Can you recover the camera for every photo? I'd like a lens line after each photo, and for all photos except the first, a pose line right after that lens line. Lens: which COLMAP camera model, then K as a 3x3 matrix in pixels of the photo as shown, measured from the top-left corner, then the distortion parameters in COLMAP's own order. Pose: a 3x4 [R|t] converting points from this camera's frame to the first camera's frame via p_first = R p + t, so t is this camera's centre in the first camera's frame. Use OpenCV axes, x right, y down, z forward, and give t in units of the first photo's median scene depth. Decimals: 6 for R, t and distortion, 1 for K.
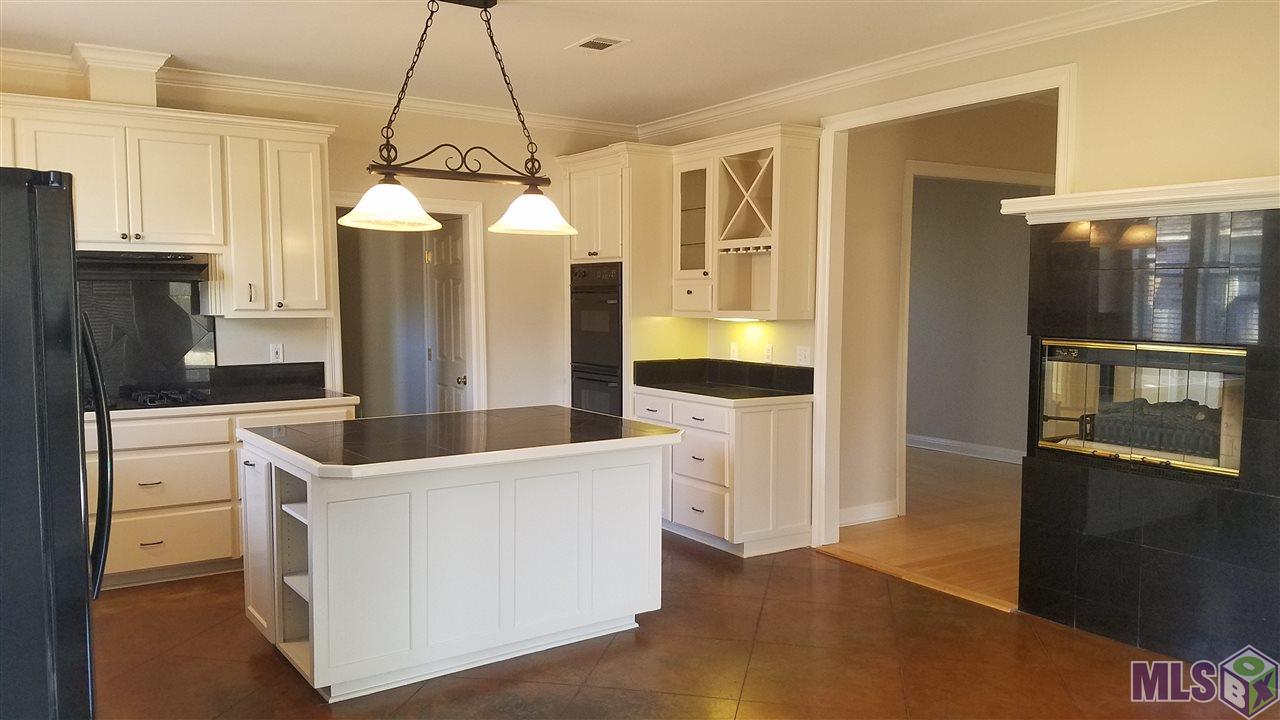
lens RADIAL K [[985.4, 0, 647.7], [0, 985.4, 395.5], [0, 0, 1]] dist [0.231717, -0.426580]
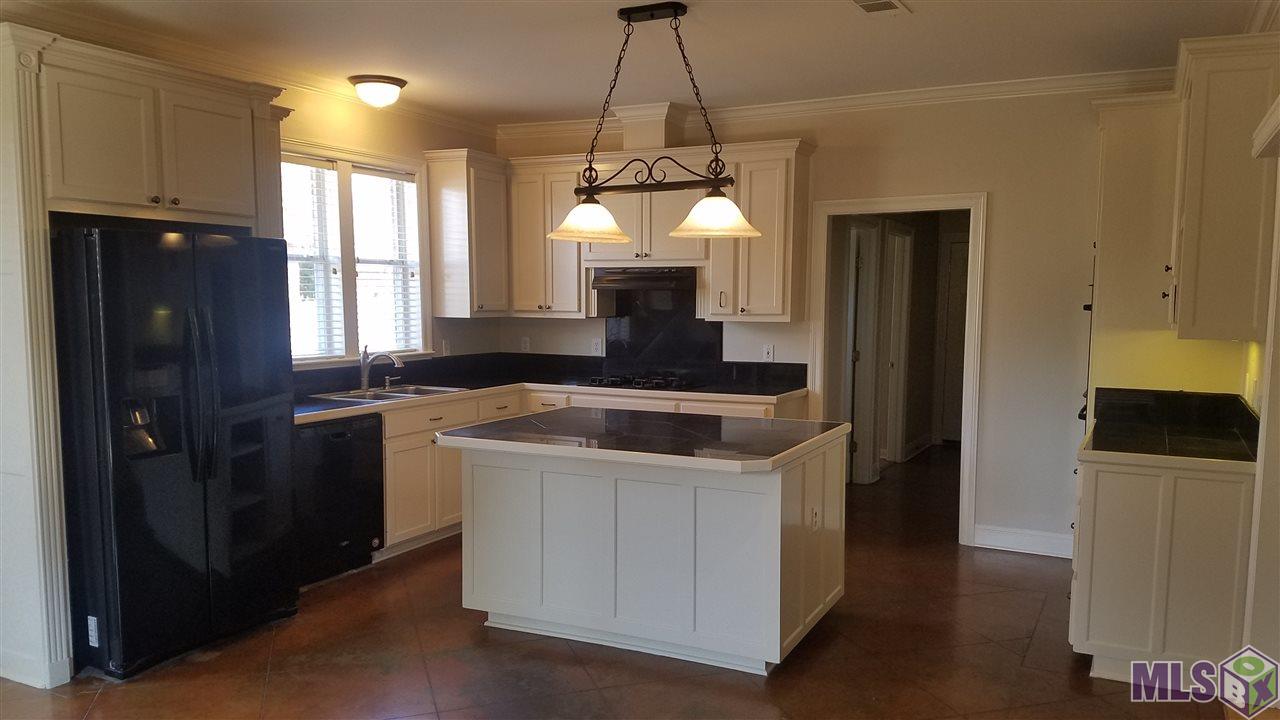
lens RADIAL K [[976.6, 0, 640.5], [0, 976.6, 403.1], [0, 0, 1]] dist [0.240964, 0.000222]
pose [[0.485969, 0.097099, -0.868565, 0.728295], [-0.093542, 0.993879, 0.058770, -0.053197], [0.868956, 0.052686, 0.492078, 0.486604]]
